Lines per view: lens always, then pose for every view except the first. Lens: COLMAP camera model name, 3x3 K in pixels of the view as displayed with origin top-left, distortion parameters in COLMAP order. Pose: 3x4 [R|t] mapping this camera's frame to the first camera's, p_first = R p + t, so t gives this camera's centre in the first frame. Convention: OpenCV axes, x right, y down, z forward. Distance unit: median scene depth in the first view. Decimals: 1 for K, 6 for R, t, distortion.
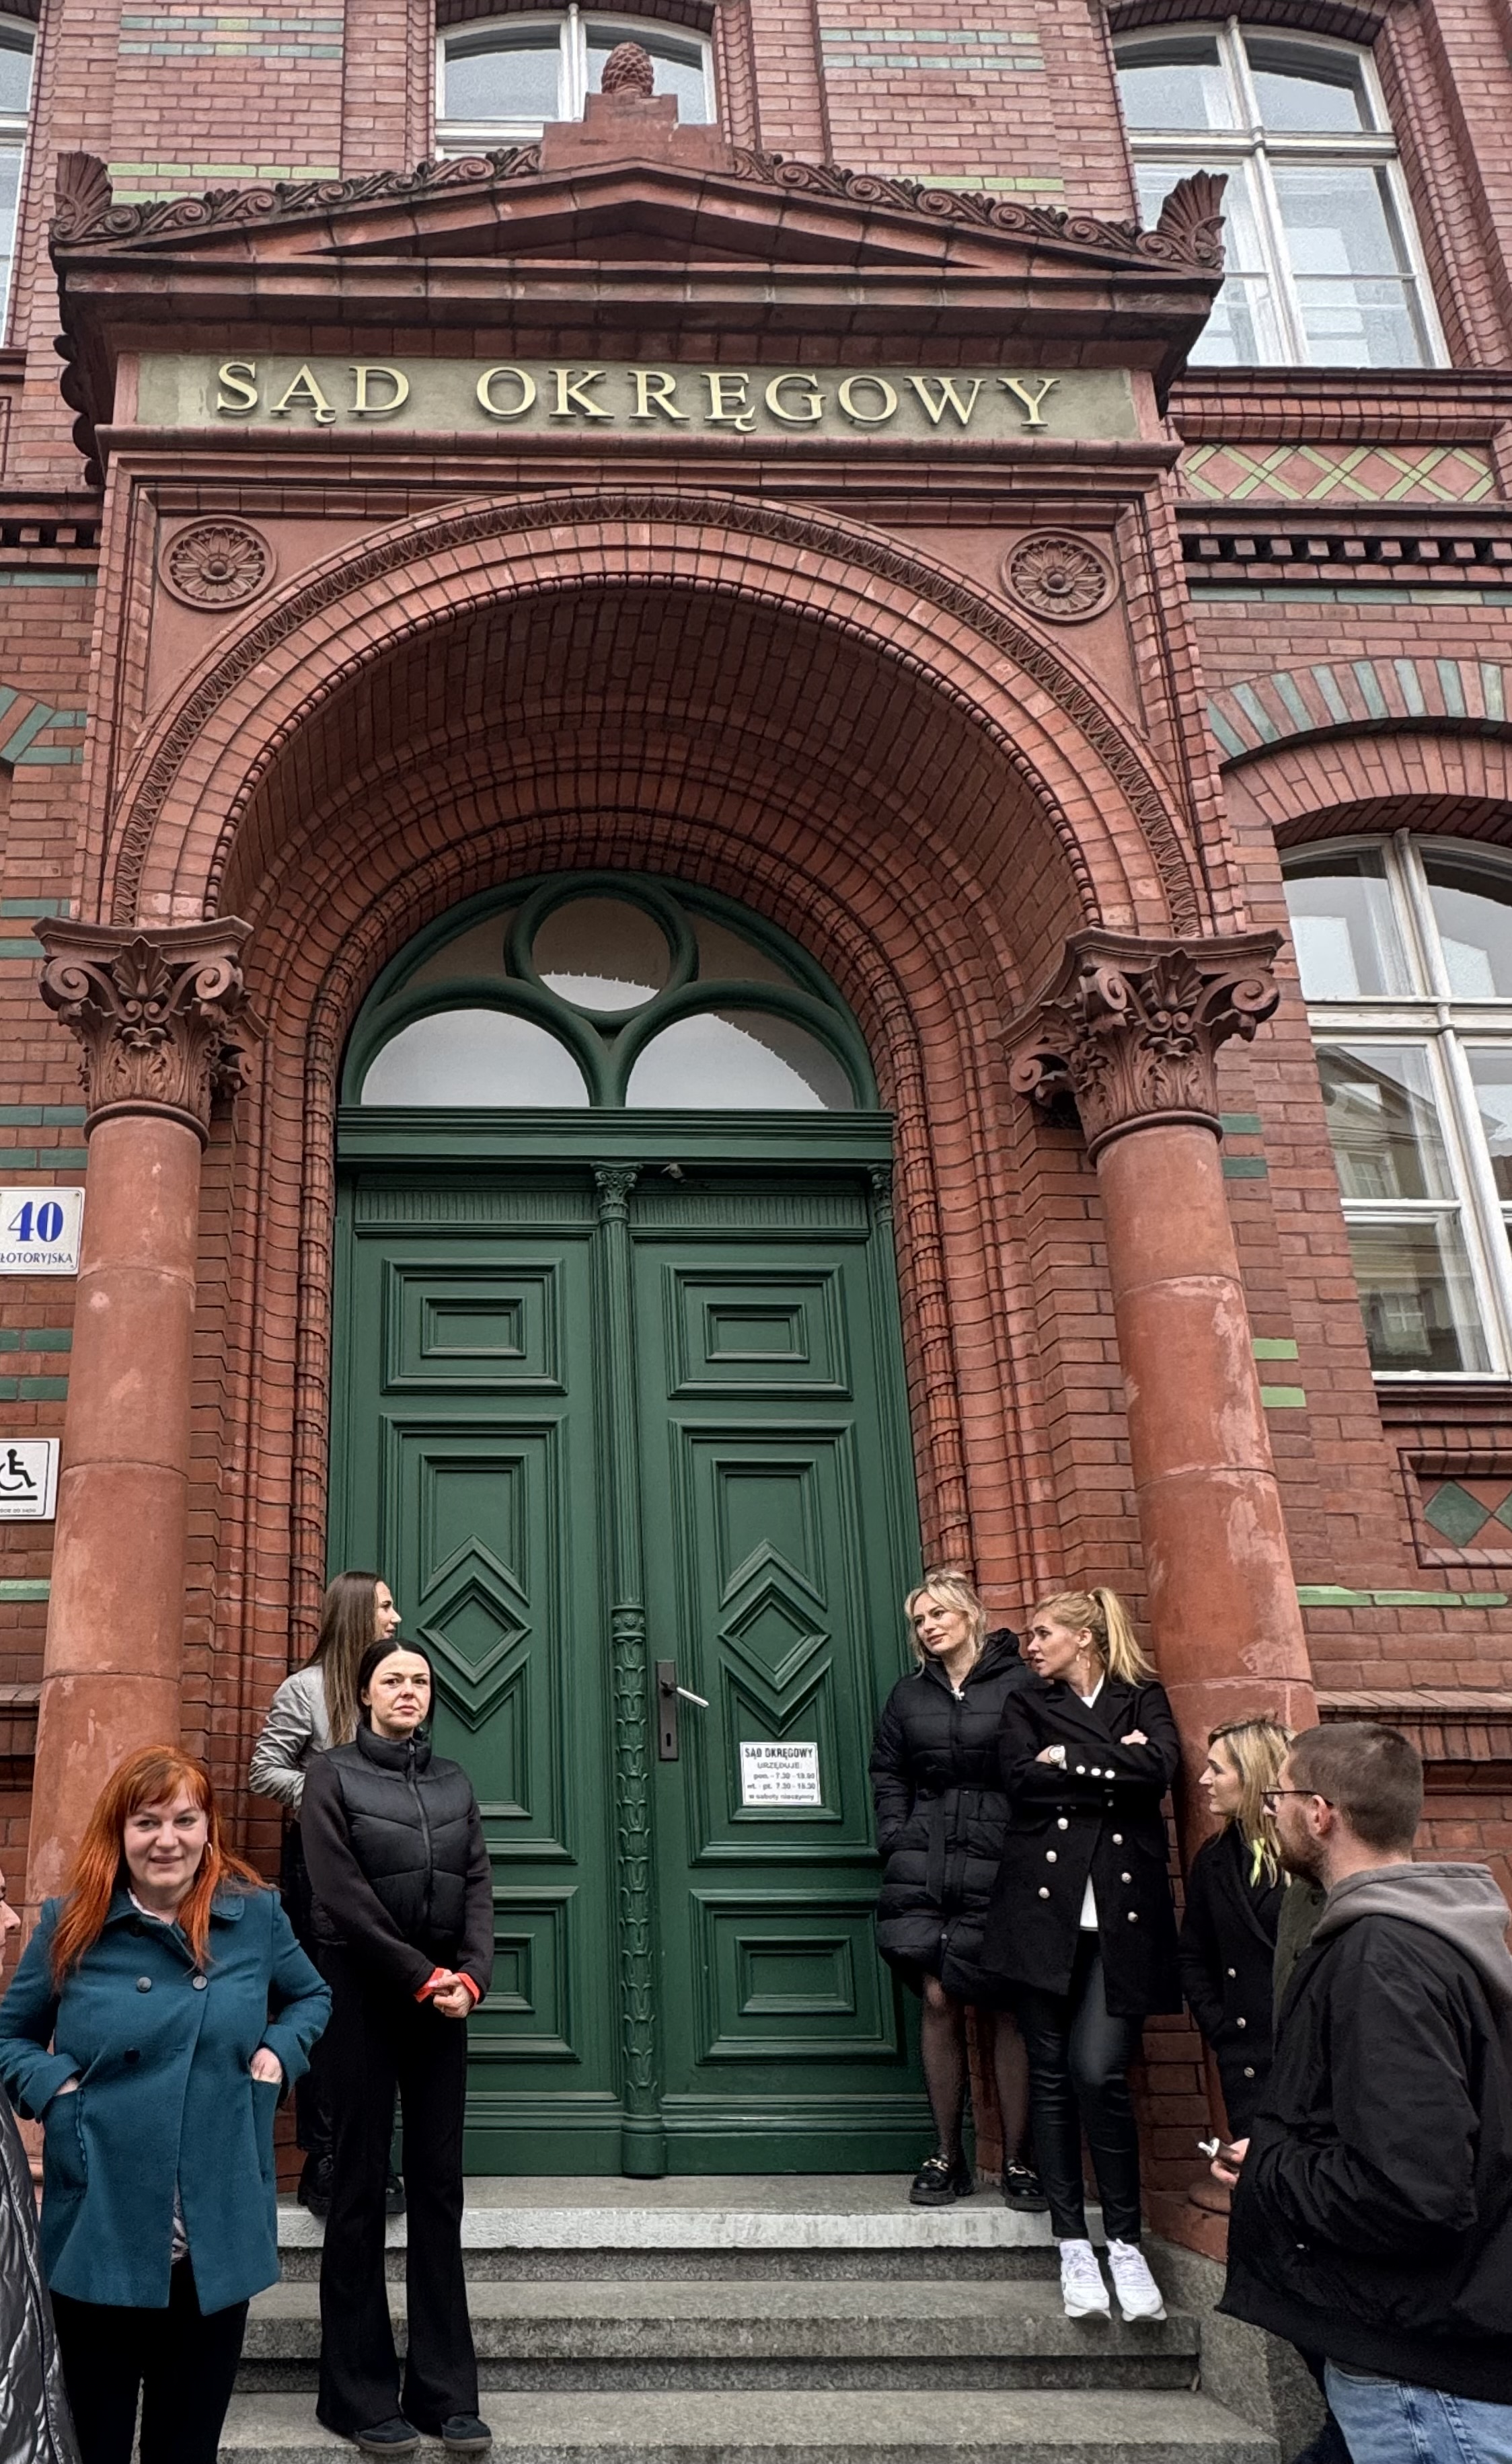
lens RADIAL K [[1552.0, 0, 426.4], [0, 1552.0, 1431.7], [0, 0, 1]] dist [-0.008947, 0.004085]
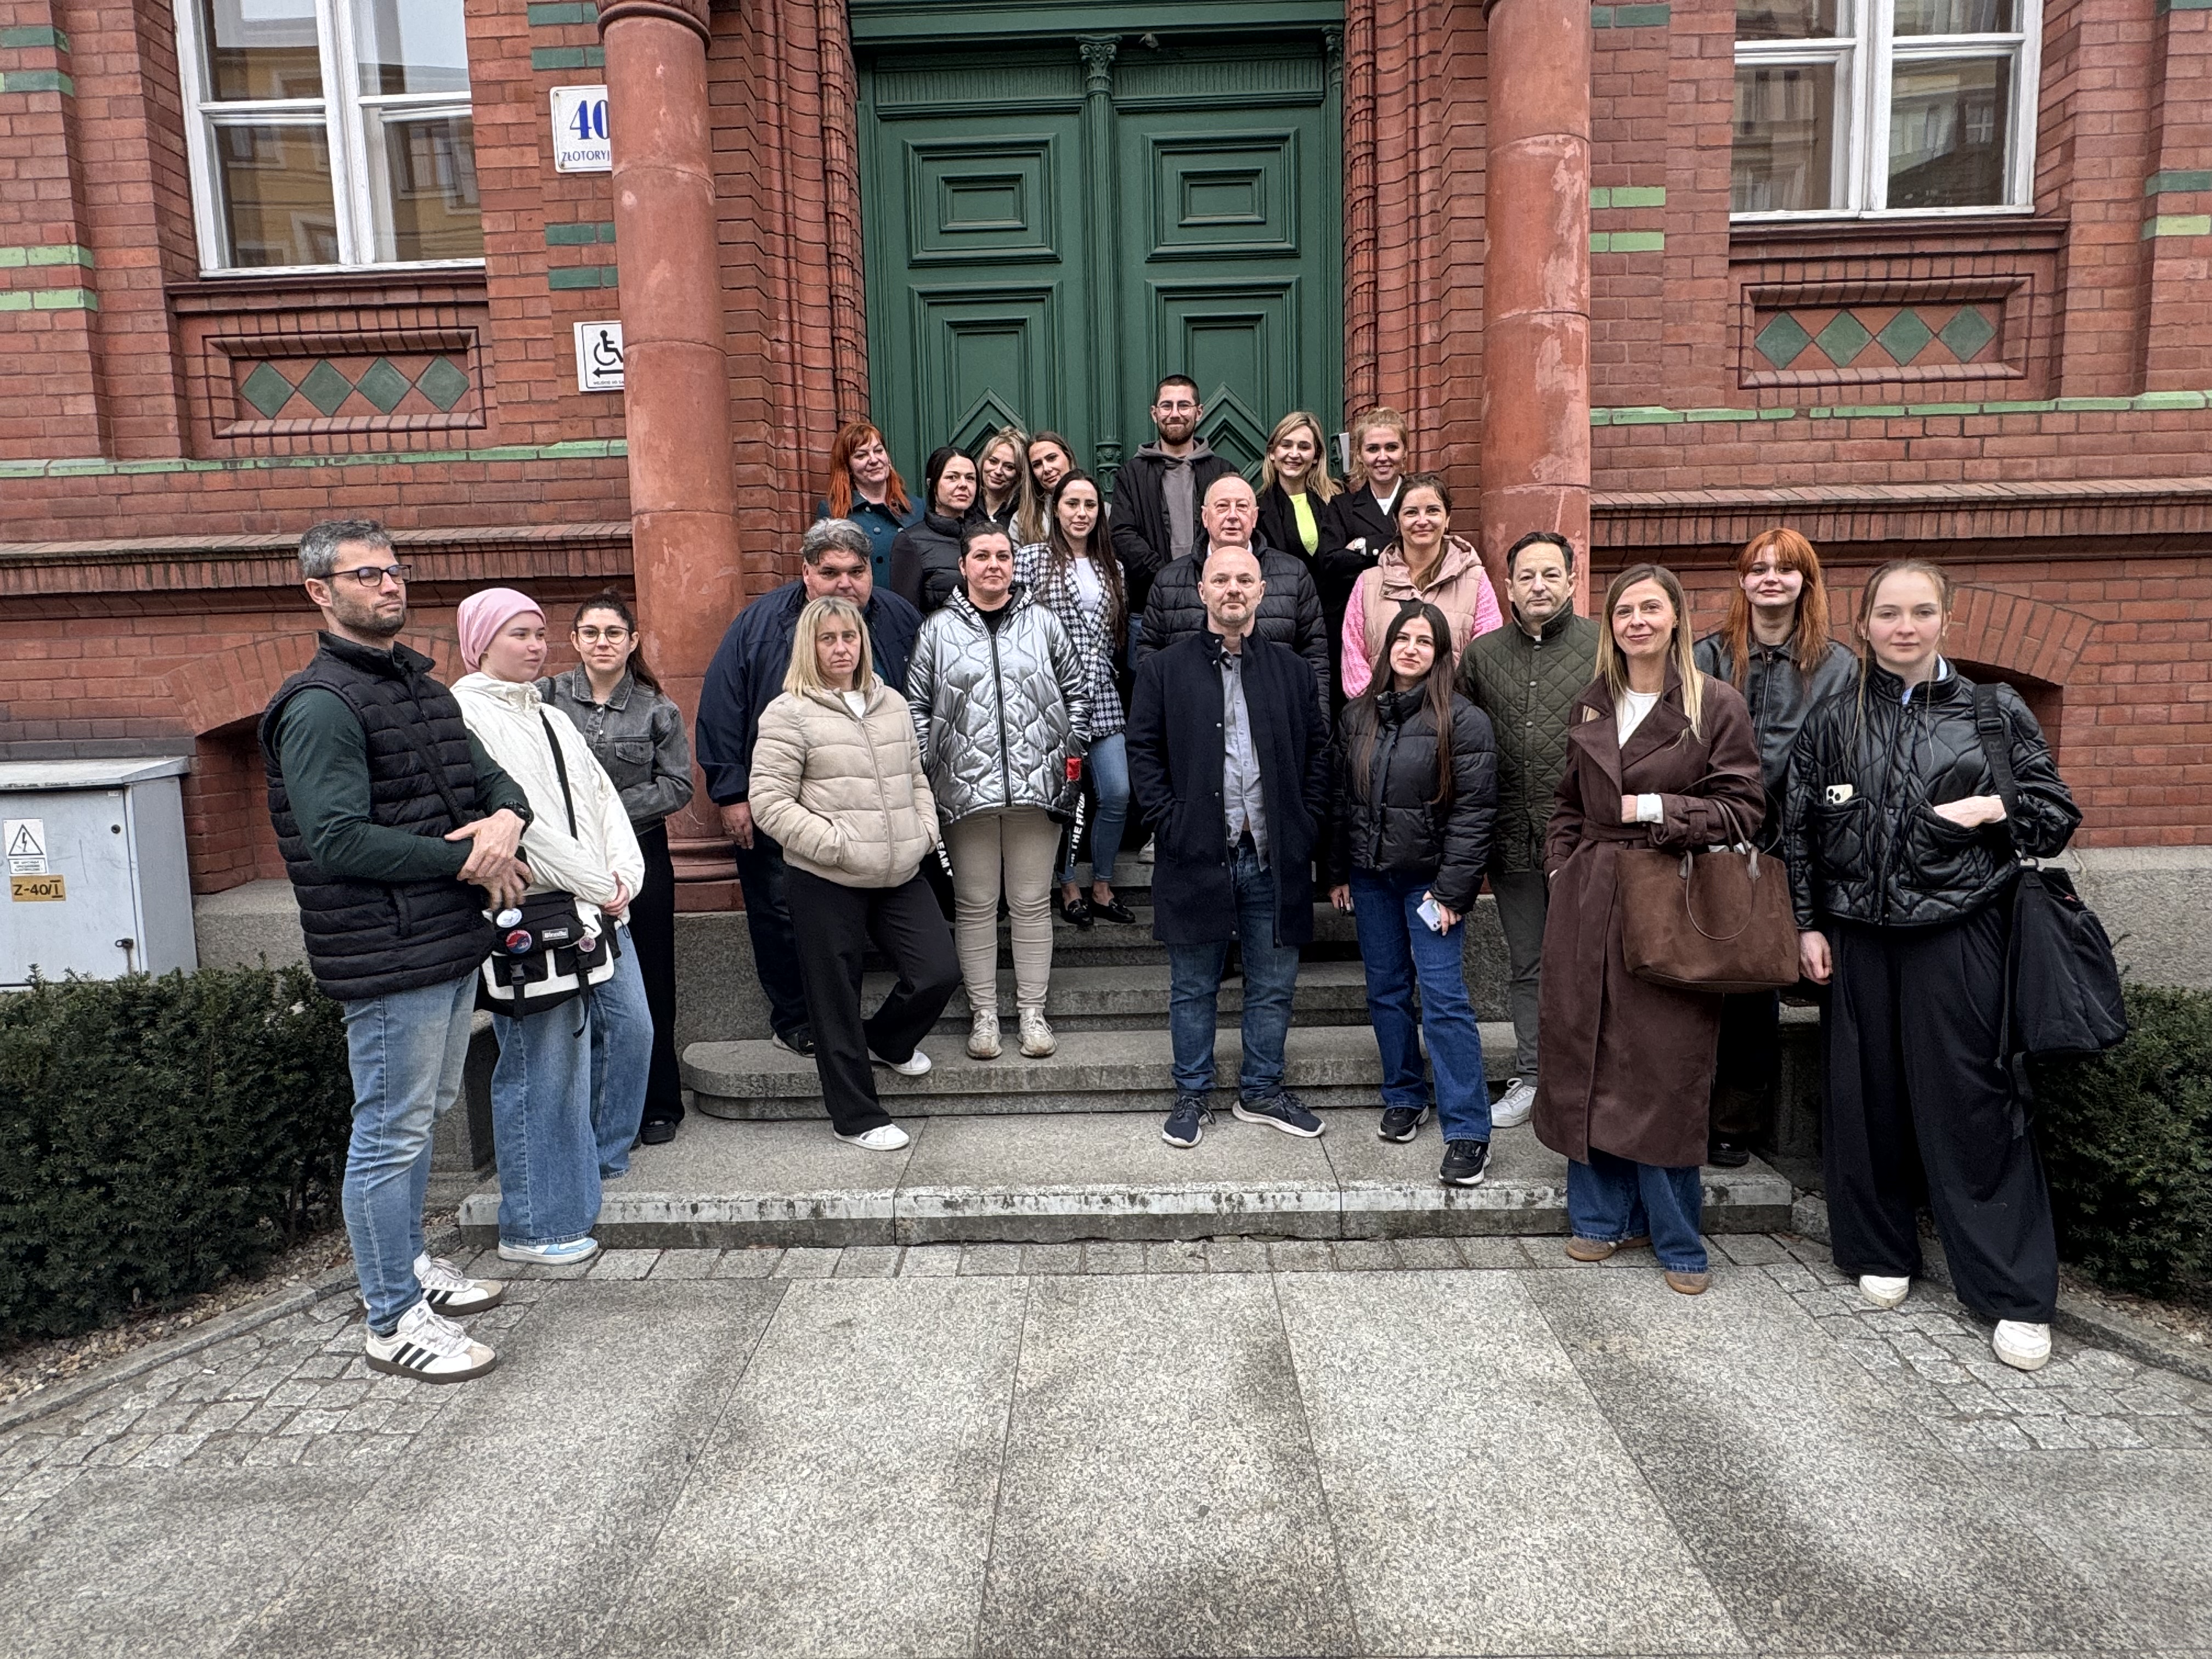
lens RADIAL K [[1283.3, 0, 1115.9], [0, 1283.3, 842.7], [0, 0, 1]] dist [-0.006907, 0.003400]
pose [[0.999089, -0.025512, -0.034219, 0.163608], [0.037145, 0.914616, 0.402613, -0.010957], [0.021026, -0.403517, 0.914730, -0.096951]]
